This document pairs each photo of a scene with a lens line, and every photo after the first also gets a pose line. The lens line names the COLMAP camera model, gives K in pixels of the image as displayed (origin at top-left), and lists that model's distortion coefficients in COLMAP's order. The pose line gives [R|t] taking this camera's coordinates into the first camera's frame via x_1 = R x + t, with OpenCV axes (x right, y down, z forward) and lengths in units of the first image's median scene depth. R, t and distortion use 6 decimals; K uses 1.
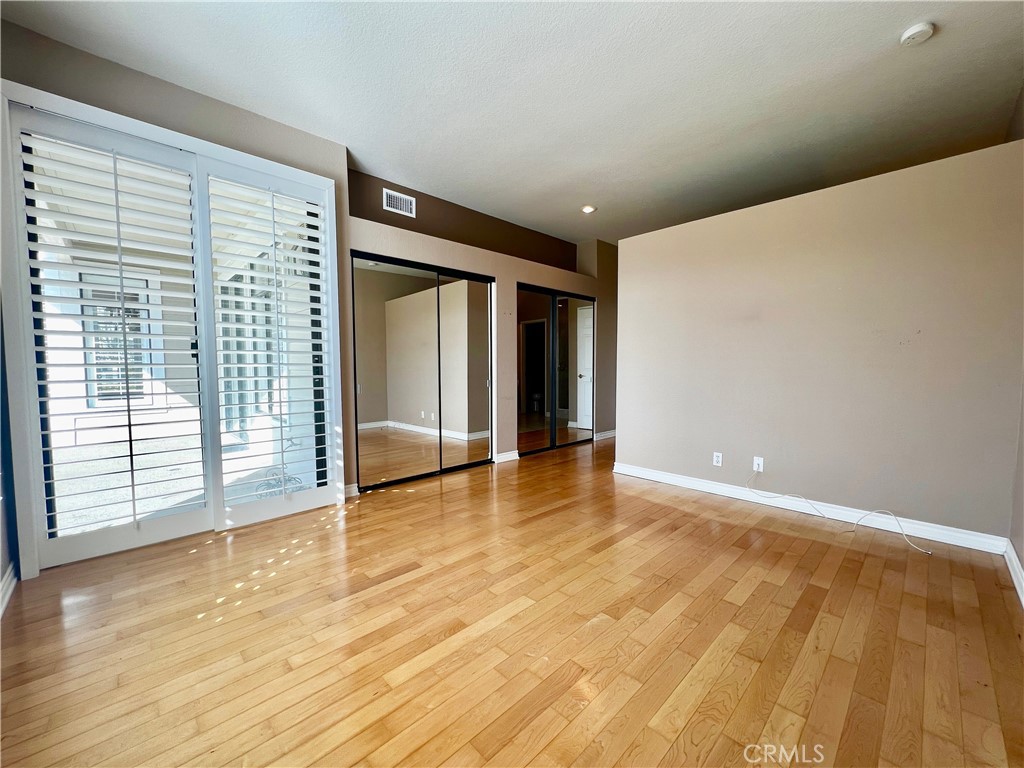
lens RADIAL K [[410.4, 0, 512.0], [0, 410.4, 384.0], [0, 0, 1]] dist [-0.000675, -0.000023]
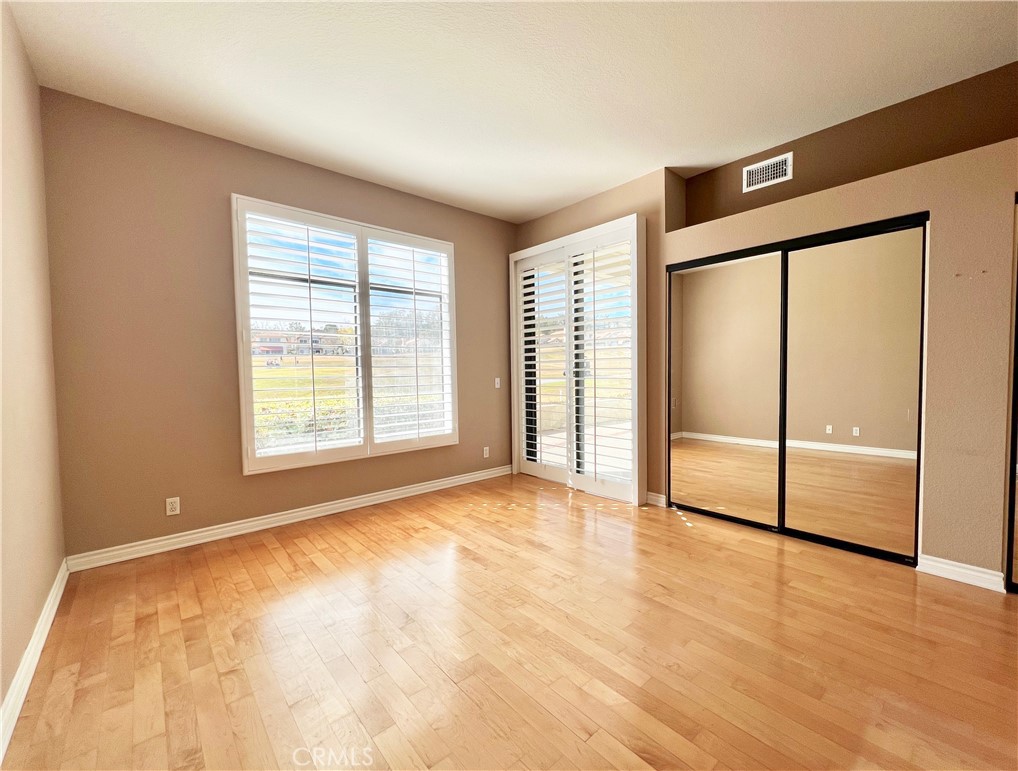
lens RADIAL K [[417.0, 0, 509.0], [0, 417.0, 385.5], [0, 0, 1]] dist [-0.013385, -0.000112]
pose [[-0.046436, 0.038197, -0.998191, 0.637539], [-0.035218, 0.998585, 0.039850, -0.055476], [0.998300, 0.037004, -0.045025, 0.641293]]
